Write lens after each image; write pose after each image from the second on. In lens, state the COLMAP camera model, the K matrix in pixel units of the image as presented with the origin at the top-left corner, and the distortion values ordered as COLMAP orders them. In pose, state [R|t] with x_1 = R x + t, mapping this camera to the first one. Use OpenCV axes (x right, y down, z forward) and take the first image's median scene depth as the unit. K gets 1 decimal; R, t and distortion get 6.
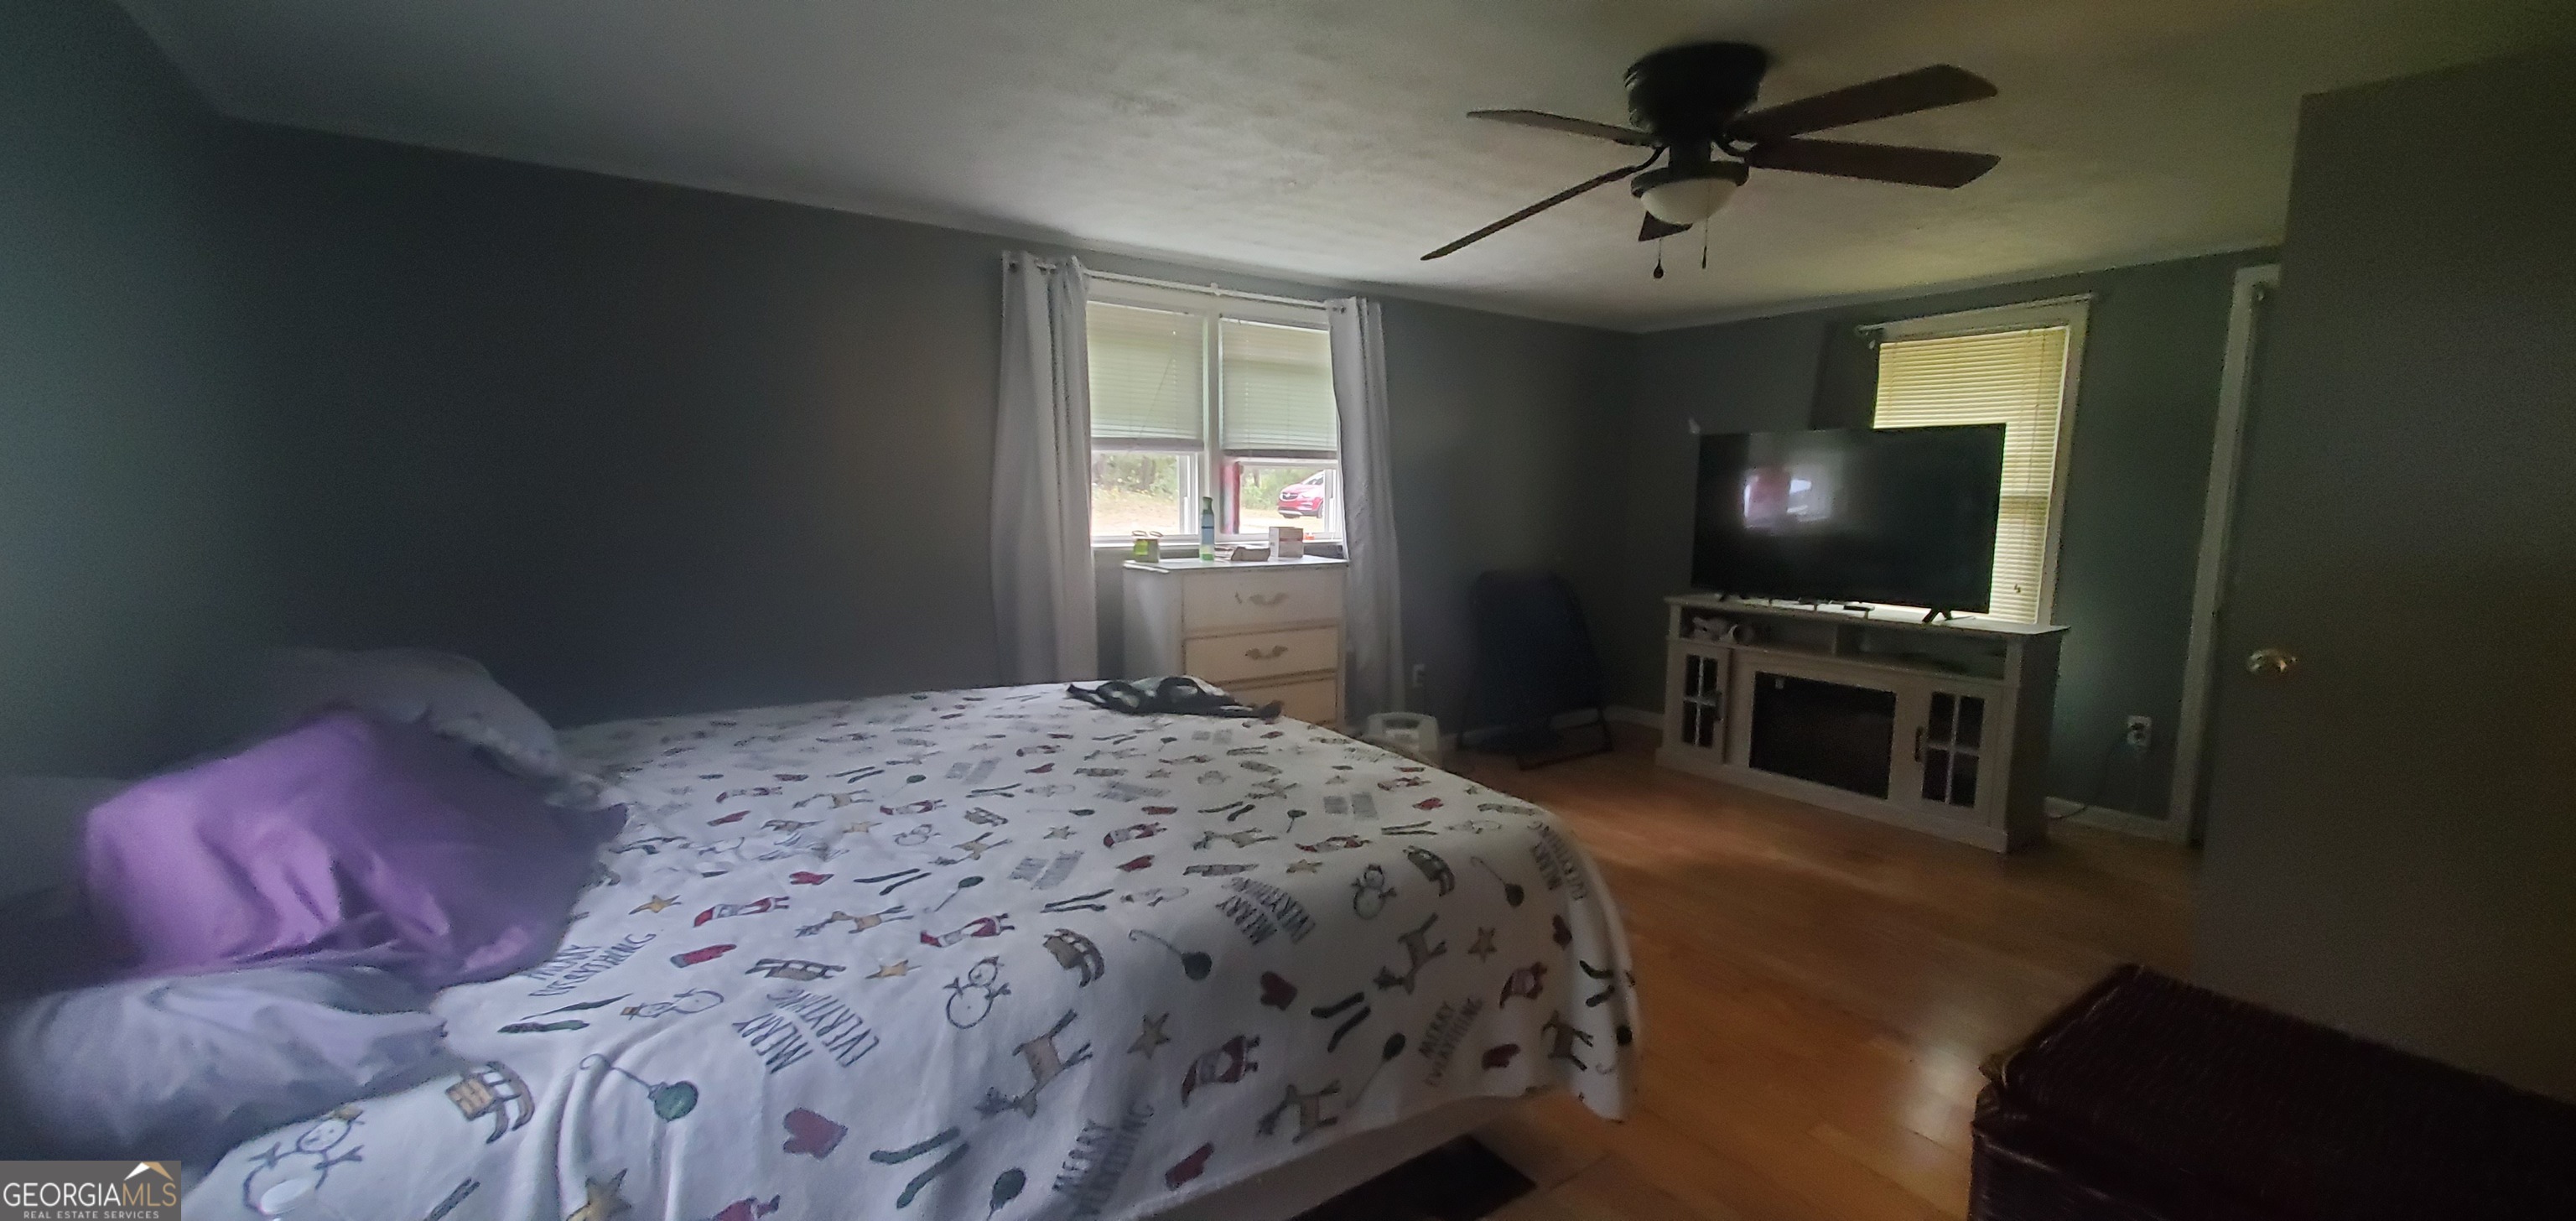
lens RADIAL K [[1011.2, 0, 1288.0], [0, 1011.2, 610.5], [0, 0, 1]] dist [0.001039, 0.000058]
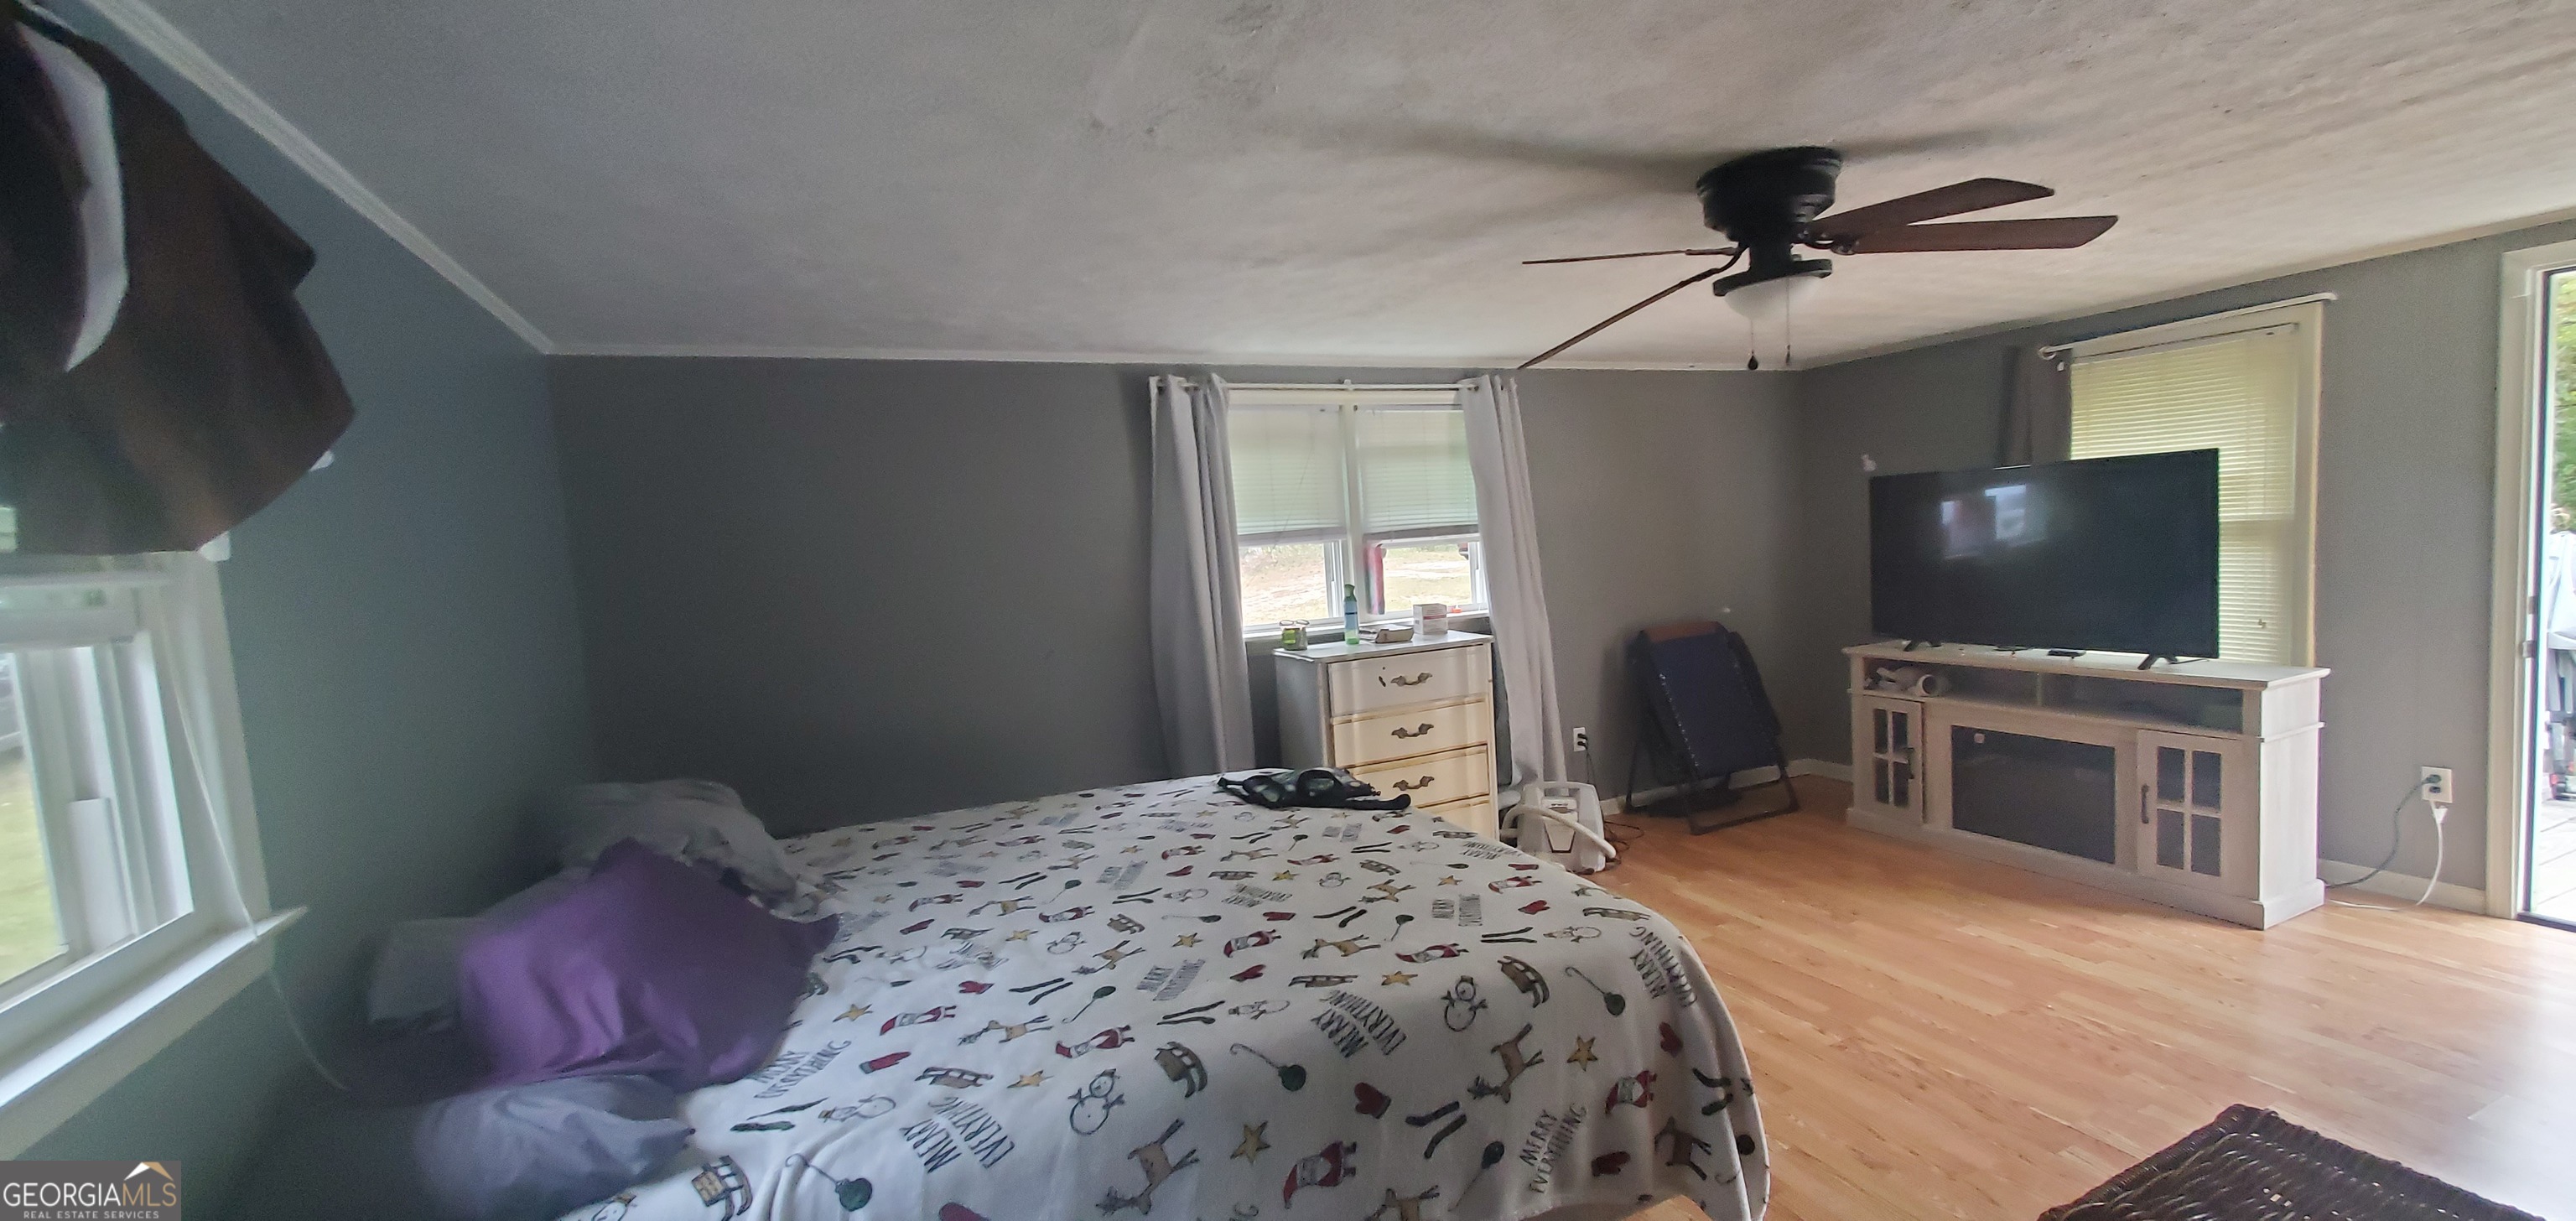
lens RADIAL K [[1005.5, 0, 1288.0], [0, 1005.5, 610.5], [0, 0, 1]] dist [0.016414, -0.010154]
pose [[0.981108, -0.057983, -0.184568, 0.106626], [0.050122, 0.997638, -0.046980, -0.083431], [0.186856, 0.036841, 0.981696, -0.083509]]
